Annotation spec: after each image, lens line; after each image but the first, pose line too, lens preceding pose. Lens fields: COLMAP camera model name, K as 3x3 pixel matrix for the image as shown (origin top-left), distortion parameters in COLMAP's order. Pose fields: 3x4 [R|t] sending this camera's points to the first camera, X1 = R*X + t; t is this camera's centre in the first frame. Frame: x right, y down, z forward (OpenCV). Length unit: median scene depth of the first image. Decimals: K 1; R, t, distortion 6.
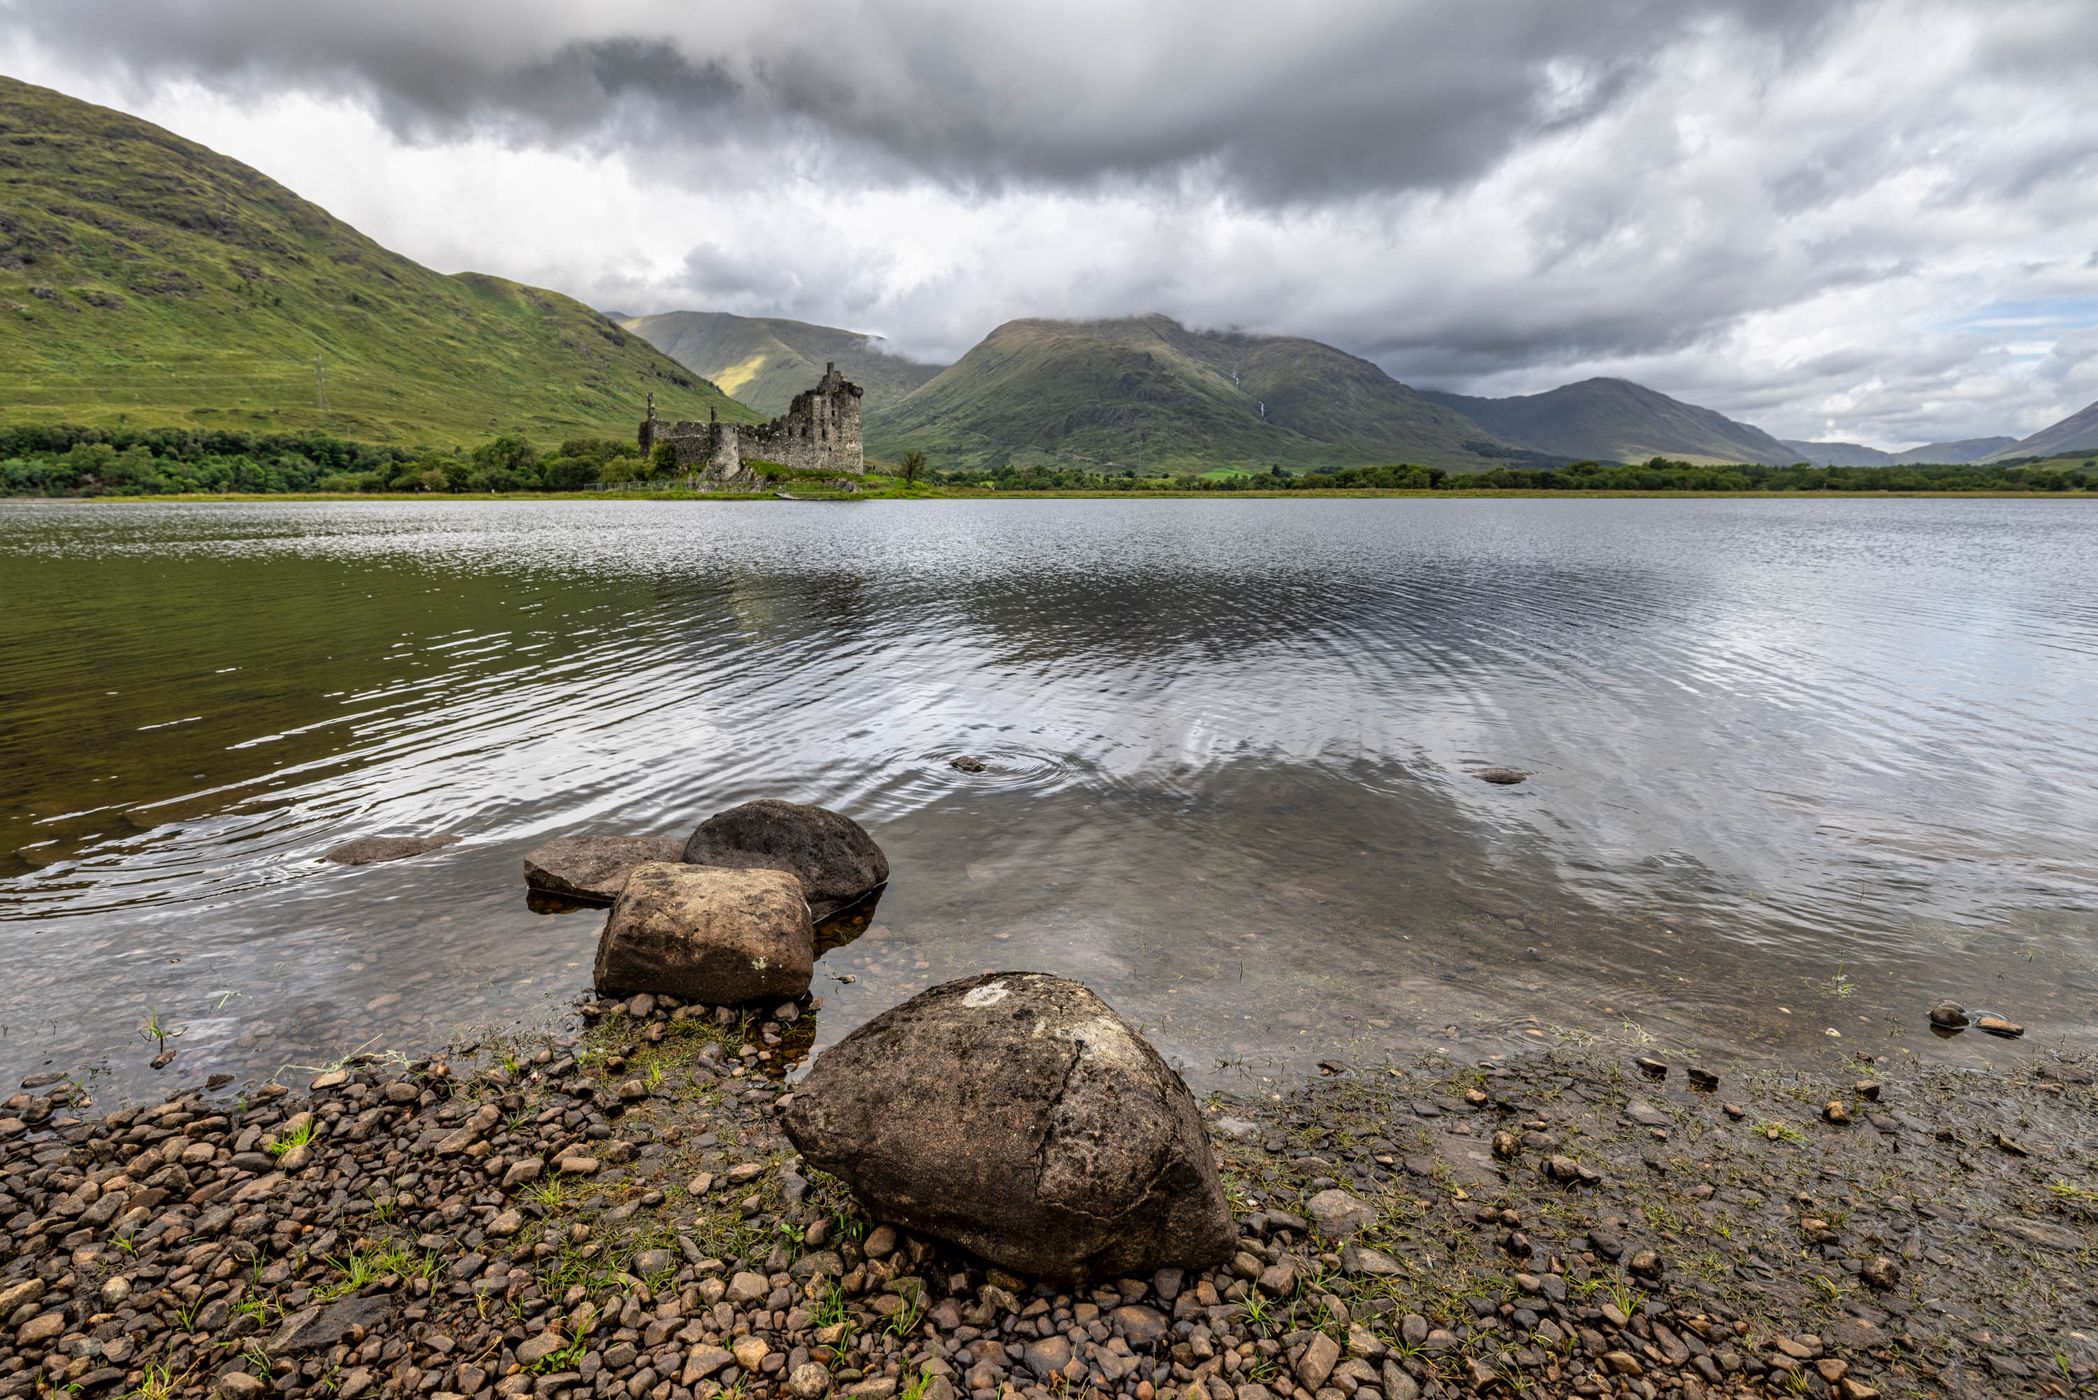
lens RADIAL K [[1031.4, 0, 995.7], [0, 1031.4, 687.0], [0, 0, 1]] dist [0.000097, -0.000384]
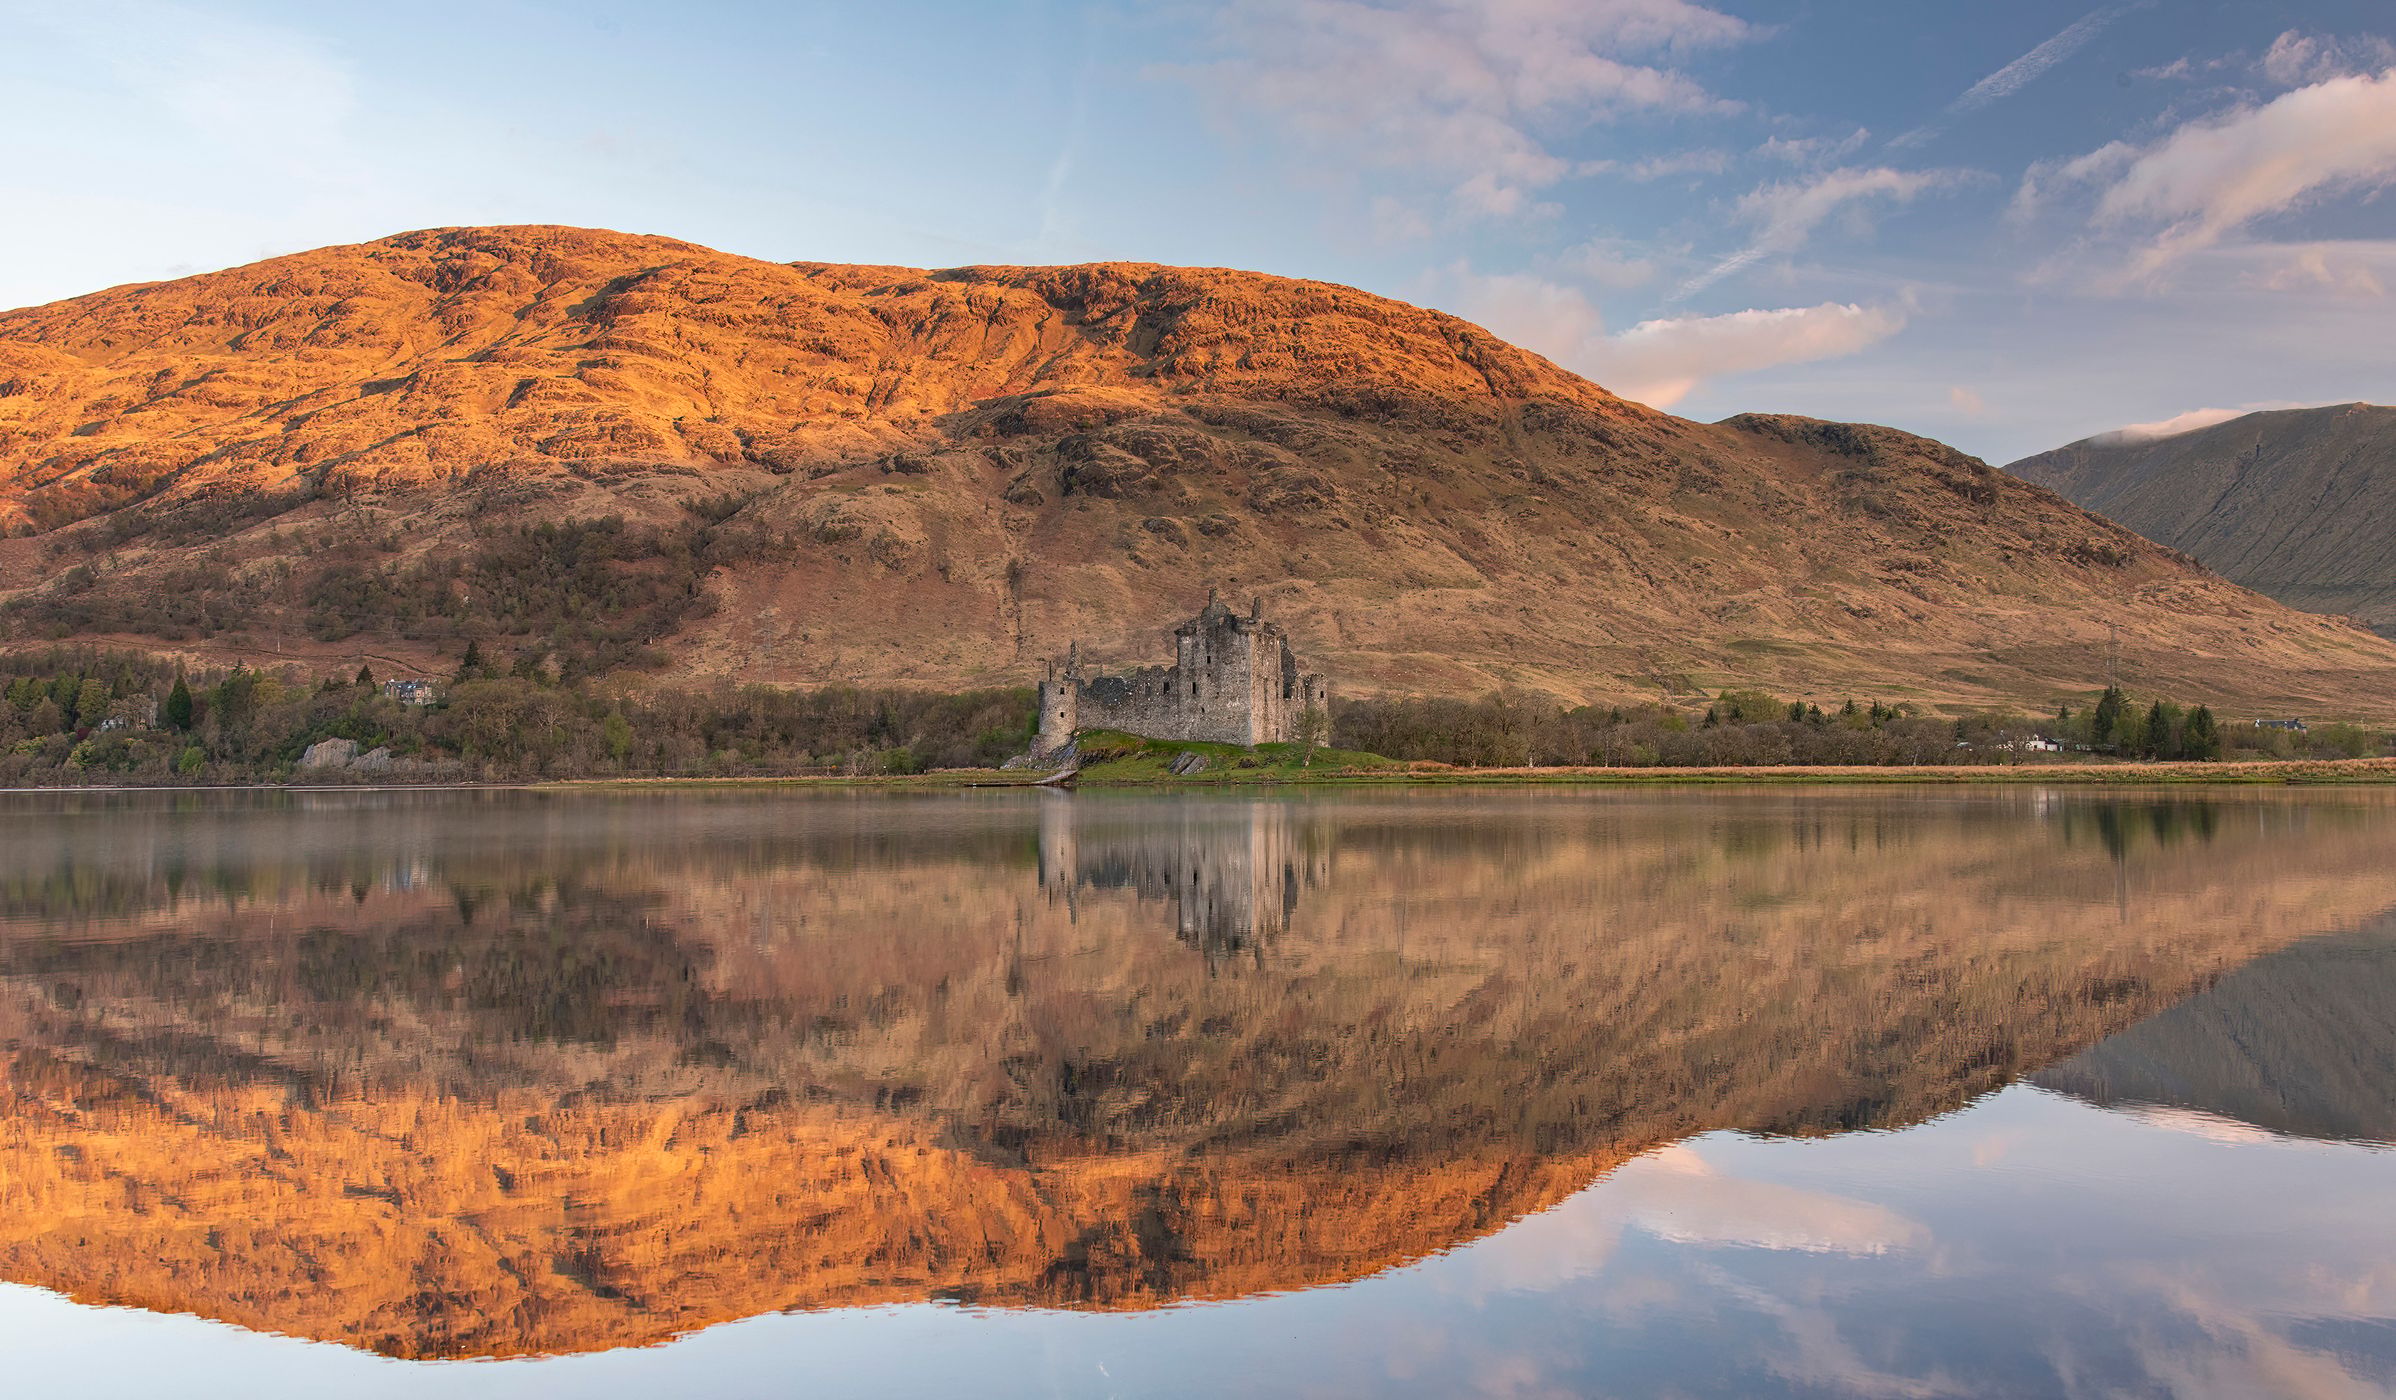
lens RADIAL K [[1980.6, 0, 1197.4], [0, 1980.6, 656.0], [0, 0, 1]] dist [0.039887, -0.001354]
pose [[0.681846, -0.045450, -0.730083, 0.192250], [-0.130561, 0.974480, -0.182599, -0.005747], [0.719750, 0.219824, 0.658511, 0.028308]]
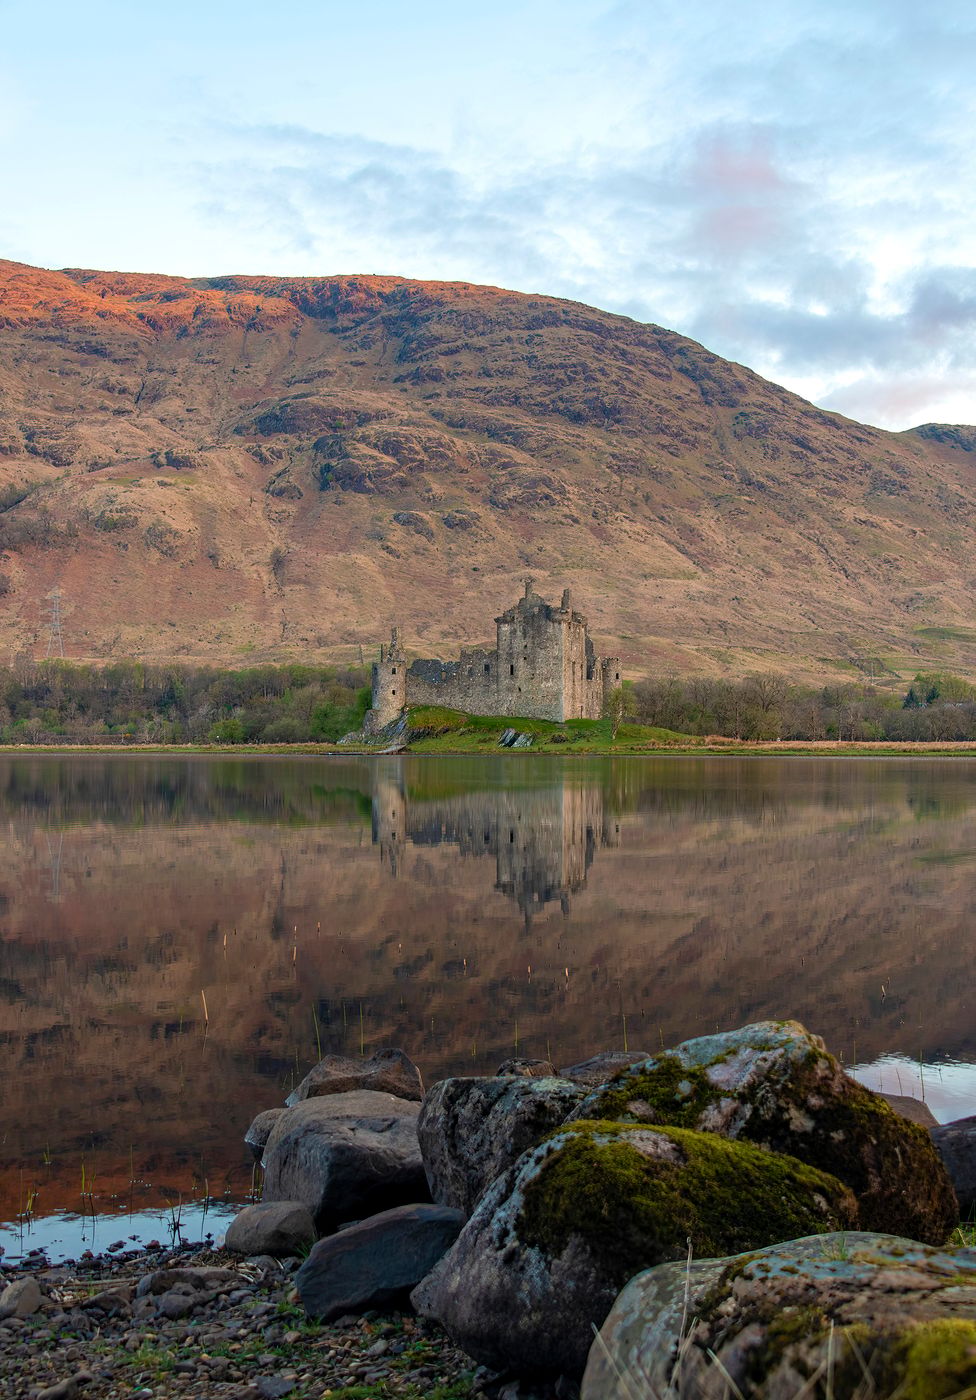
lens RADIAL K [[1784.3, 0, 490.1], [0, 1784.3, 750.0], [0, 0, 1]] dist [0.050058, -0.052157]
pose [[0.710542, 0.006158, -0.703627, 0.184845], [-0.133003, 0.983112, -0.125705, -0.003168], [0.690970, 0.182903, 0.699362, 0.011794]]
